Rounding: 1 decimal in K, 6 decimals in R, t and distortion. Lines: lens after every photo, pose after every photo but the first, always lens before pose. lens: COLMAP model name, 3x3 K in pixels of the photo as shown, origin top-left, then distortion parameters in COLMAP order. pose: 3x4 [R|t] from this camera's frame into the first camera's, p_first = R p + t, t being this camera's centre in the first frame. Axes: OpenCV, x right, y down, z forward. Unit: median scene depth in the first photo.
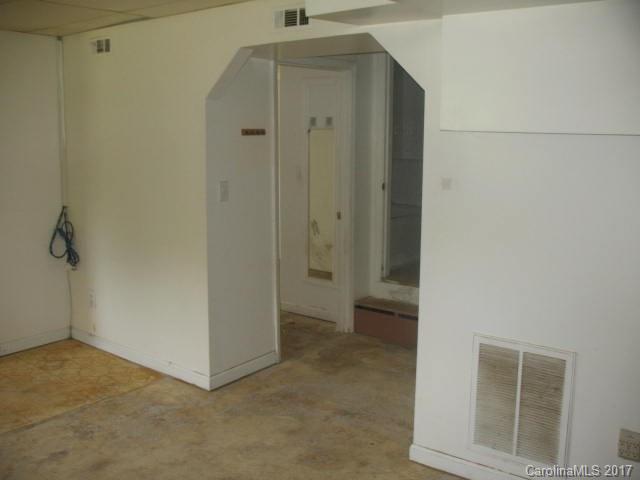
lens RADIAL K [[631.9, 0, 322.4], [0, 631.9, 241.6], [0, 0, 1]] dist [-0.124234, 0.000000]
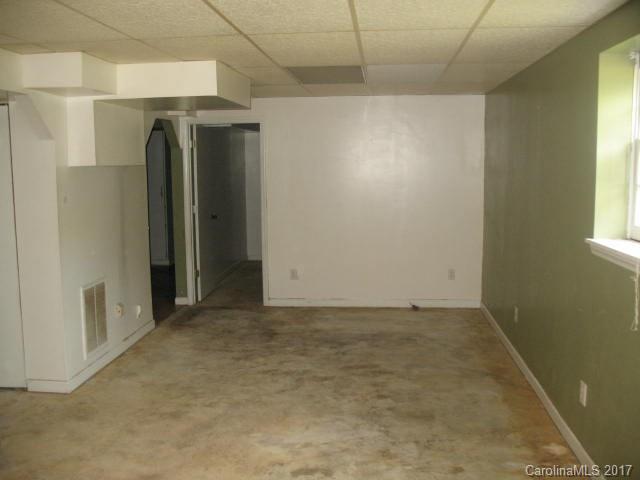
lens RADIAL K [[631.9, 0, 320.0], [0, 631.9, 239.7], [0, 0, 1]] dist [-0.124234, 0.000000]
pose [[-0.523315, -0.111198, 0.844853, -1.169205], [0.132197, 0.968852, 0.209404, -0.186754], [-0.841823, 0.221271, -0.492314, 1.006946]]
